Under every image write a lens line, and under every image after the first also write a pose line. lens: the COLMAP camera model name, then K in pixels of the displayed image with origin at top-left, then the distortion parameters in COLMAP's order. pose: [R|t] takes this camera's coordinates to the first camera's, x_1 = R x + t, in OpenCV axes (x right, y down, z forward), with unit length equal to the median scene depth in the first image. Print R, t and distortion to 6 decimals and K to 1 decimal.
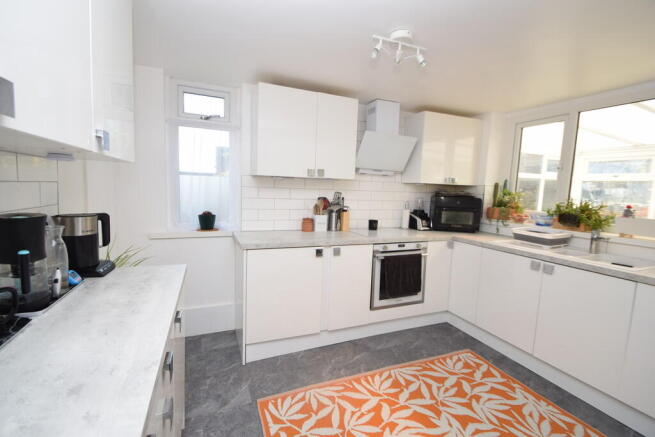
lens RADIAL K [[285.7, 0, 322.2], [0, 285.7, 211.9], [0, 0, 1]] dist [0.012993, -0.016513]
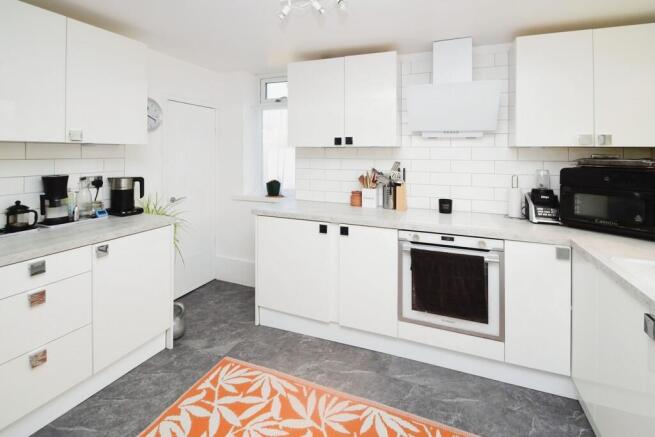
lens RADIAL K [[315.7, 0, 328.4], [0, 315.7, 149.1], [0, 0, 1]] dist [0.001333, 0.031320]
pose [[0.713740, -0.038712, -0.699340, 0.654955], [-0.041026, 0.994446, -0.096918, -0.011212], [0.699208, 0.097865, 0.708188, 0.250336]]
